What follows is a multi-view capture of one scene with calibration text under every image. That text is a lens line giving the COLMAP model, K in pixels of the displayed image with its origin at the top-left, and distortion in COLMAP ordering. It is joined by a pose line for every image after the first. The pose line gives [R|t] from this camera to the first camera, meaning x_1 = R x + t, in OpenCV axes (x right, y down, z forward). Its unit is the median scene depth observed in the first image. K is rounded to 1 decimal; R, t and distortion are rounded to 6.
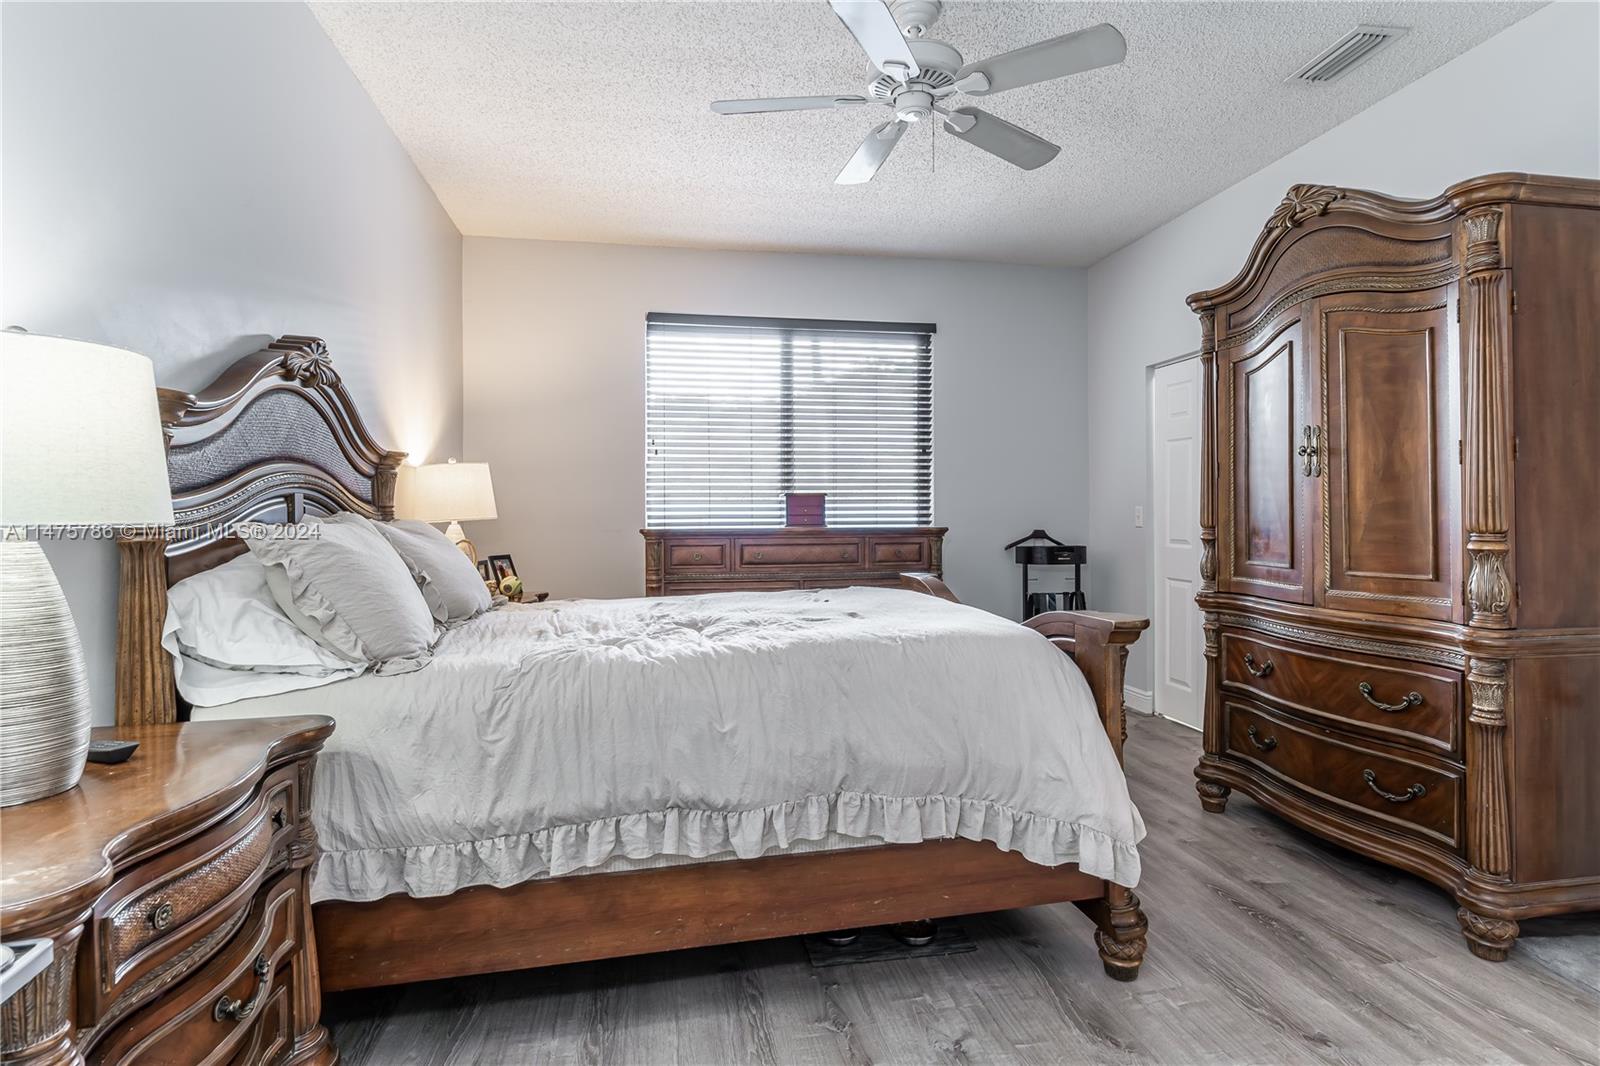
lens RADIAL K [[787.9, 0, 798.7], [0, 787.9, 515.5], [0, 0, 1]] dist [-0.019666, -0.000227]
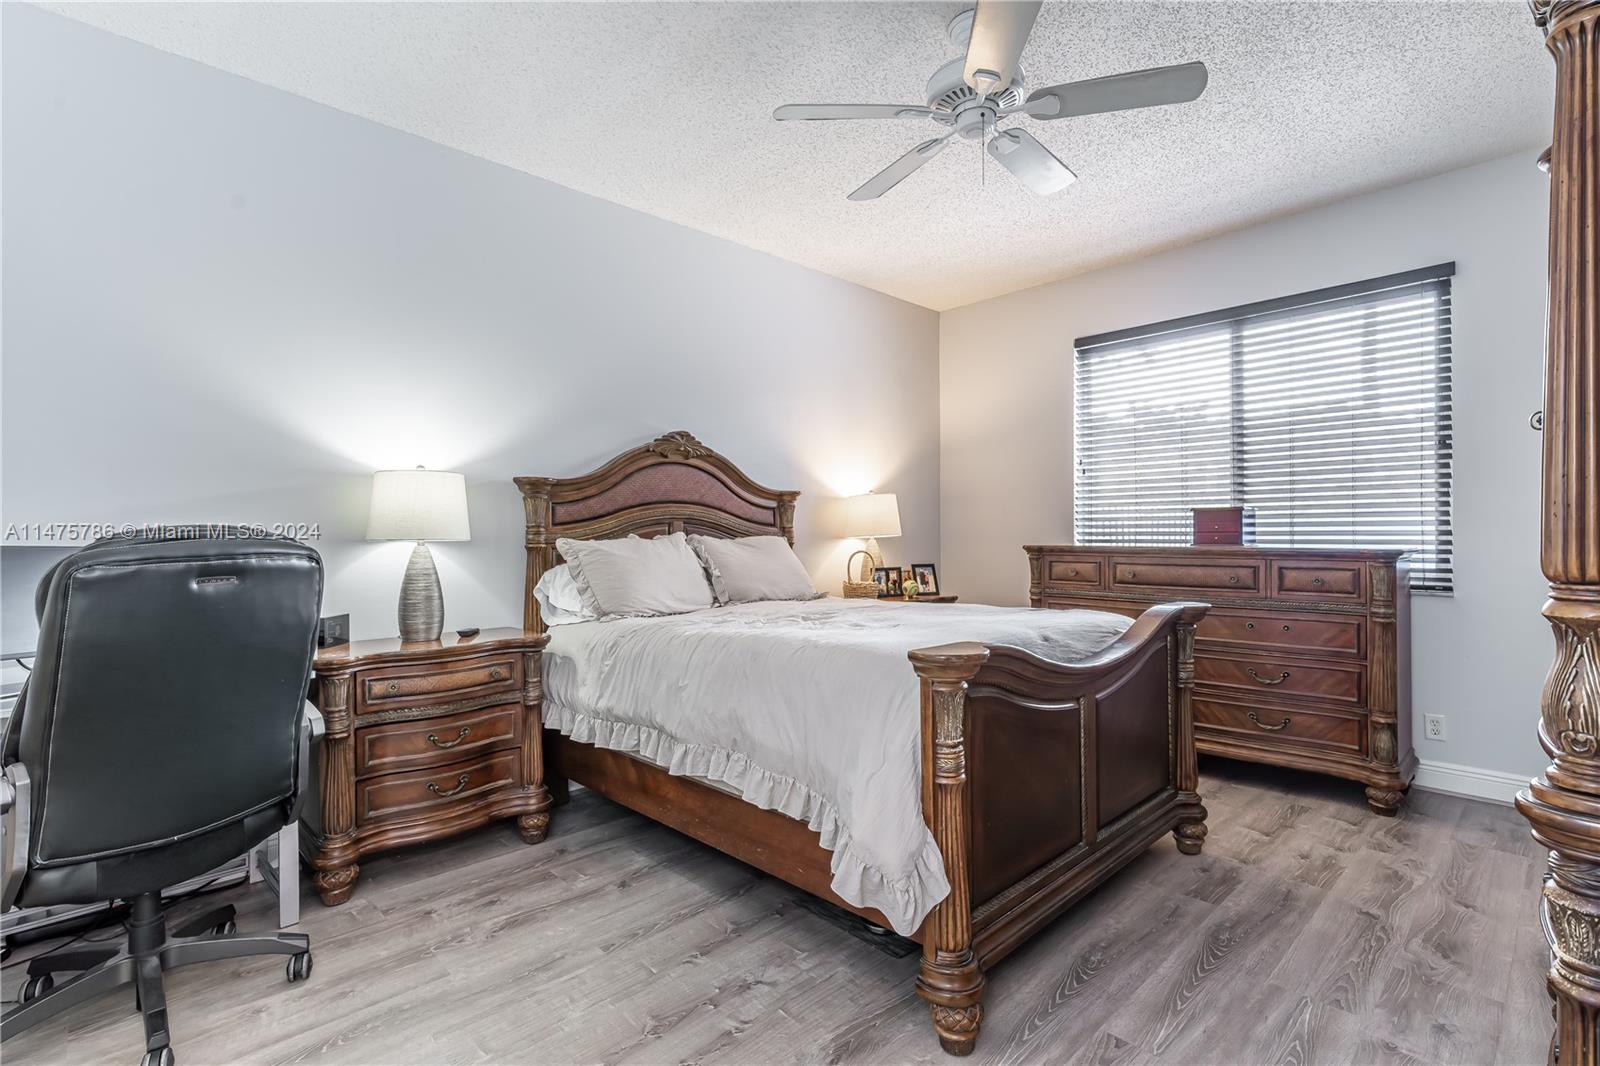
lens RADIAL K [[728.4, 0, 807.8], [0, 728.4, 532.8], [0, 0, 1]] dist [0.000518, -0.001297]
pose [[0.560302, 0.001295, -0.828287, 0.472283], [0.003643, 0.999985, 0.004028, -0.005303], [0.828280, -0.005275, 0.560289, 0.180370]]
